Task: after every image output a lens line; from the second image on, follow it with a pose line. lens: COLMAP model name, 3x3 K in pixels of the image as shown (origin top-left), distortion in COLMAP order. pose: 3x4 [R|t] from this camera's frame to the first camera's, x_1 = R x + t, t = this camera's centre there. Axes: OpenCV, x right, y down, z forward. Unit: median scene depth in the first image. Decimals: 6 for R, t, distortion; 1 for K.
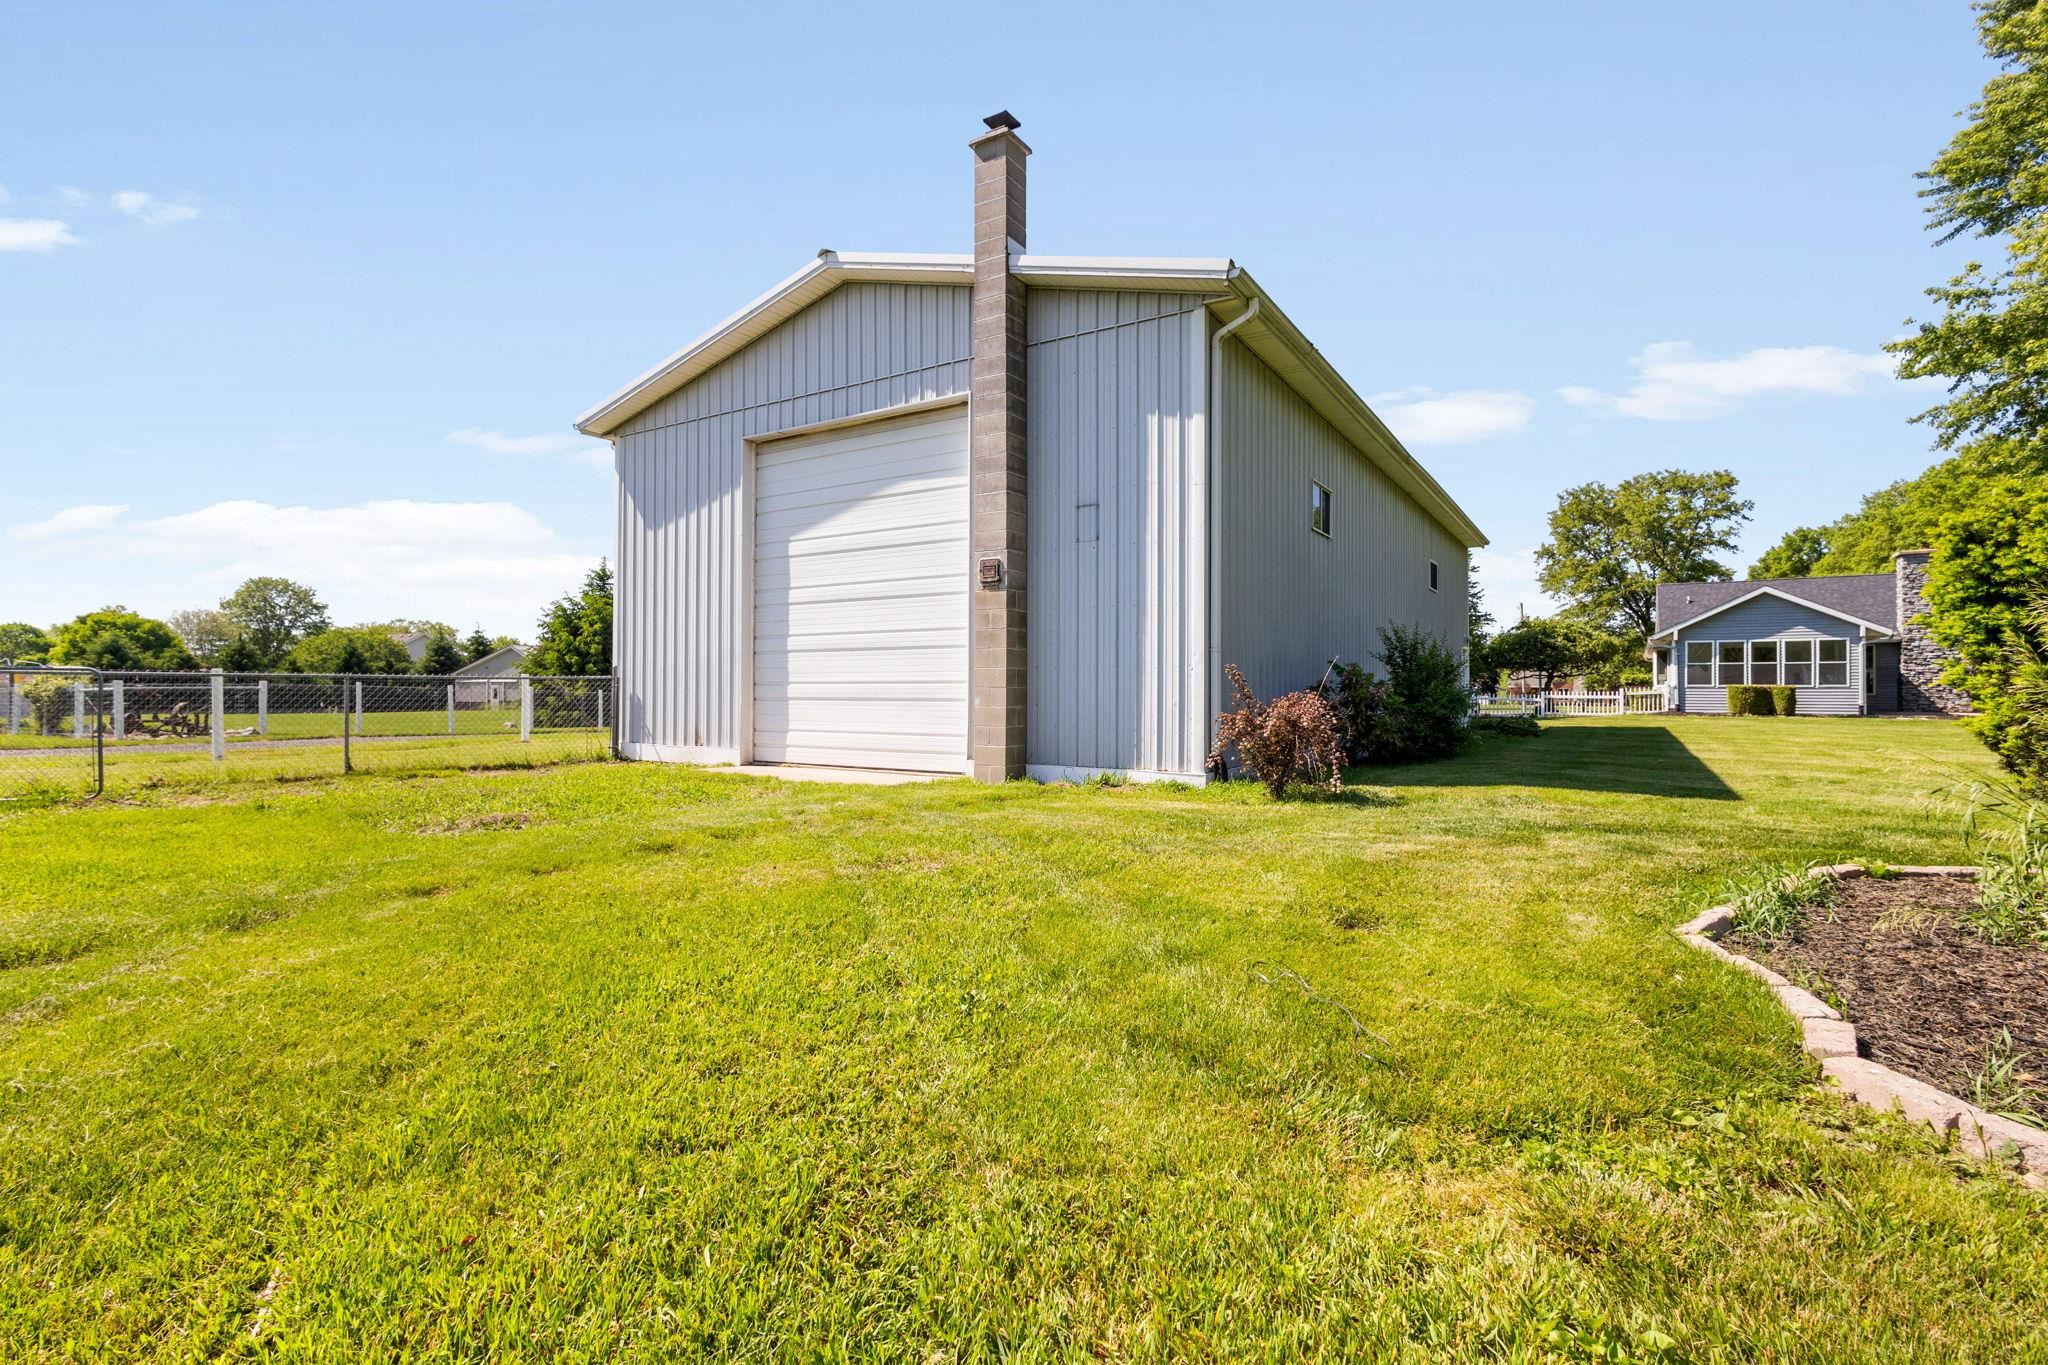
lens RADIAL K [[941.2, 0, 1024.0], [0, 941.2, 682.5], [0, 0, 1]] dist [0.002897, -0.000062]
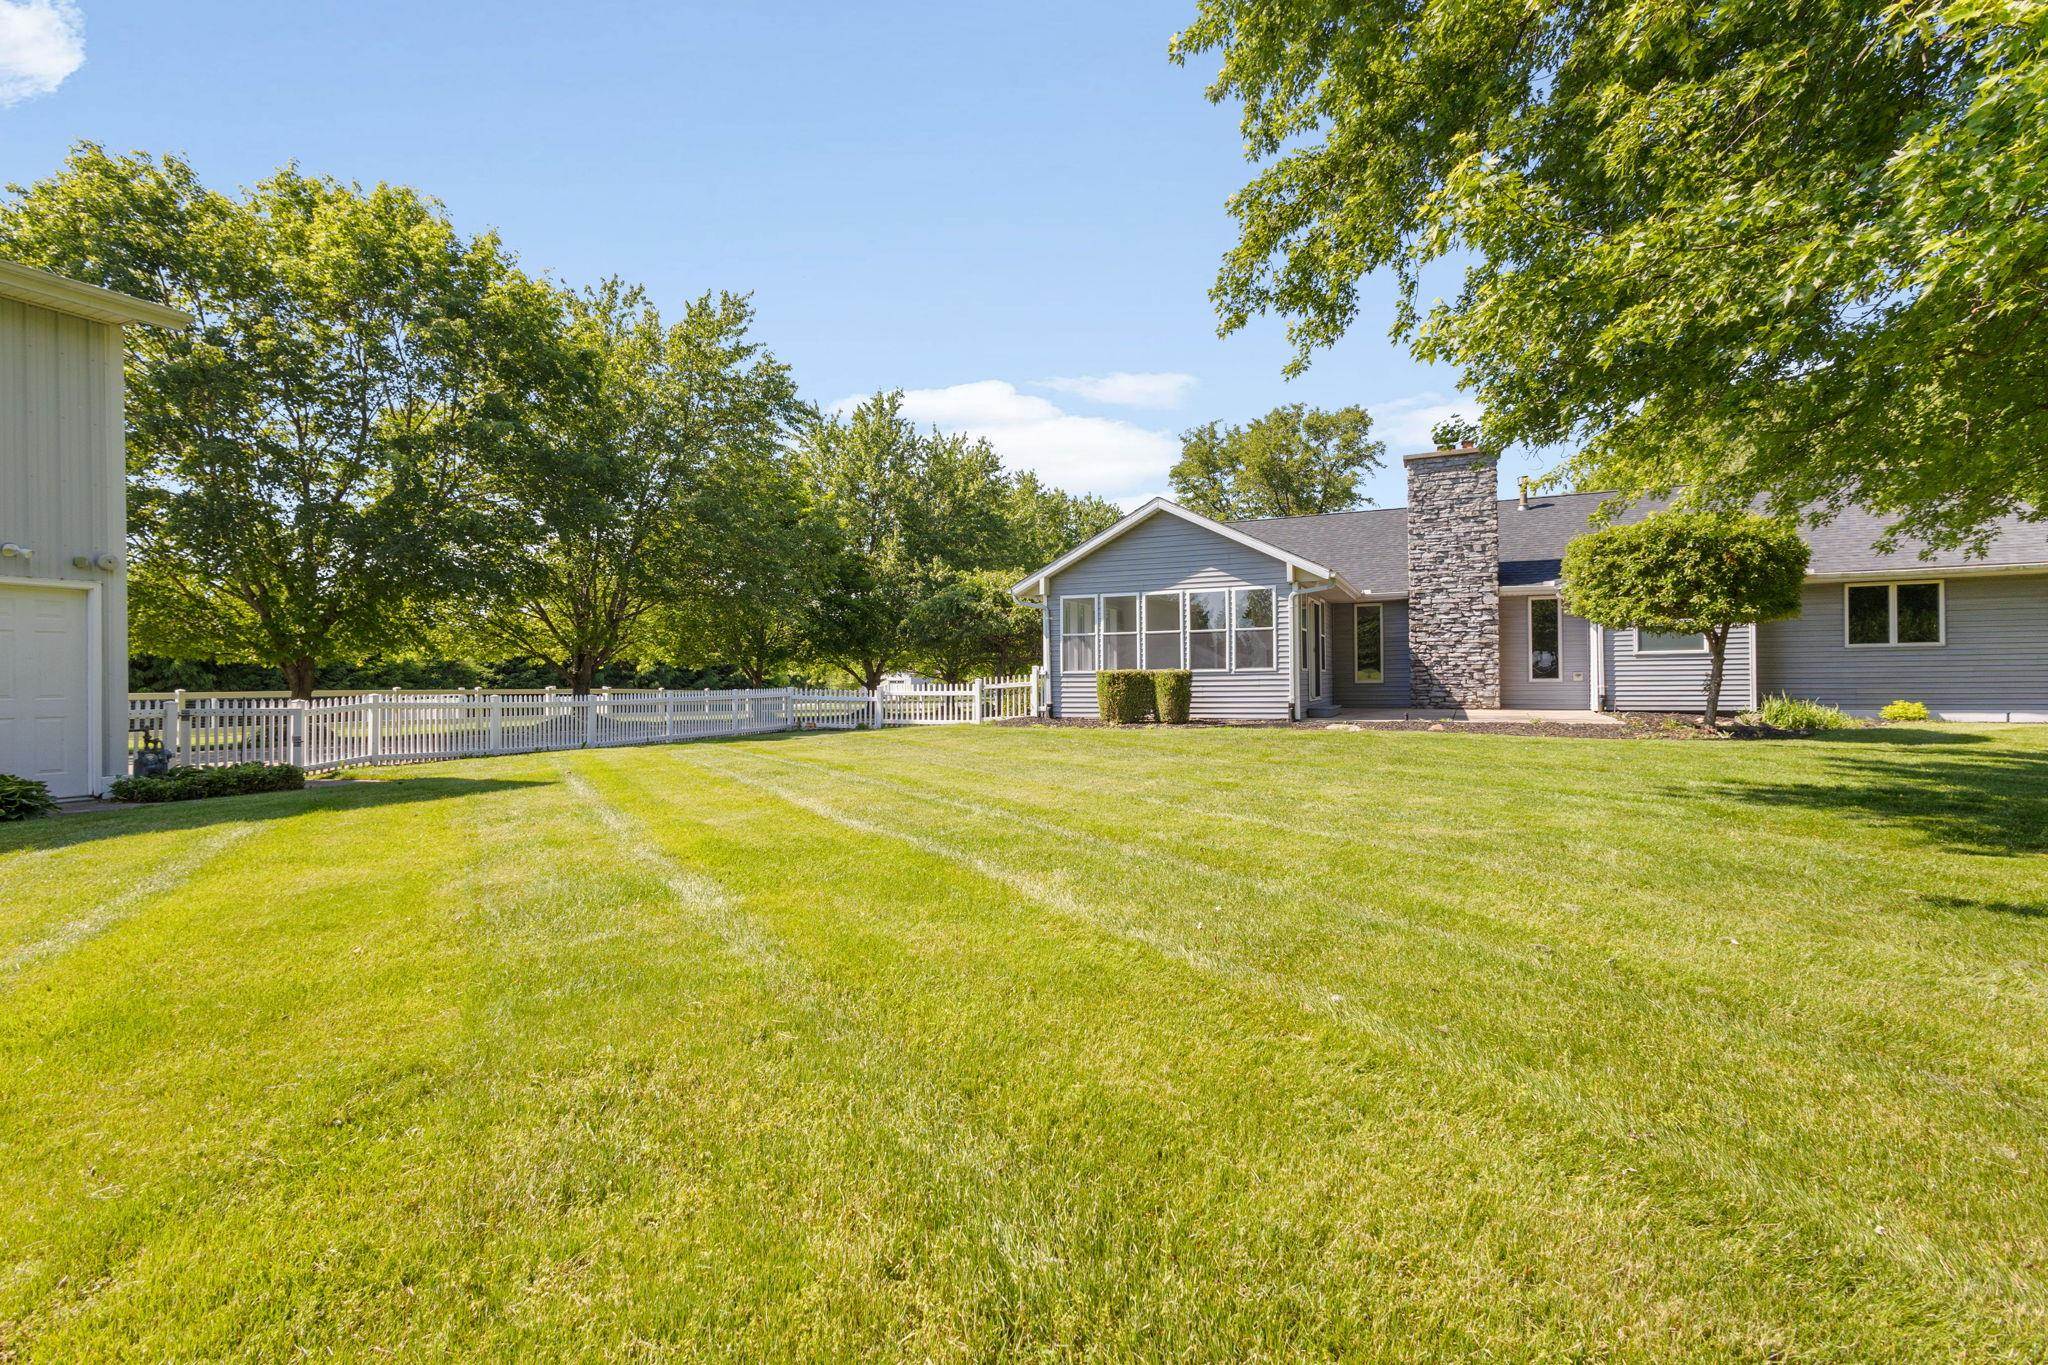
lens RADIAL K [[941.2, 0, 1024.0], [0, 941.2, 682.5], [0, 0, 1]] dist [0.002897, -0.000062]
pose [[0.987444, -0.015684, 0.157189, 0.614608], [0.014080, 0.999837, 0.011310, 0.002756], [-0.157340, -0.008955, 0.987504, 0.445684]]
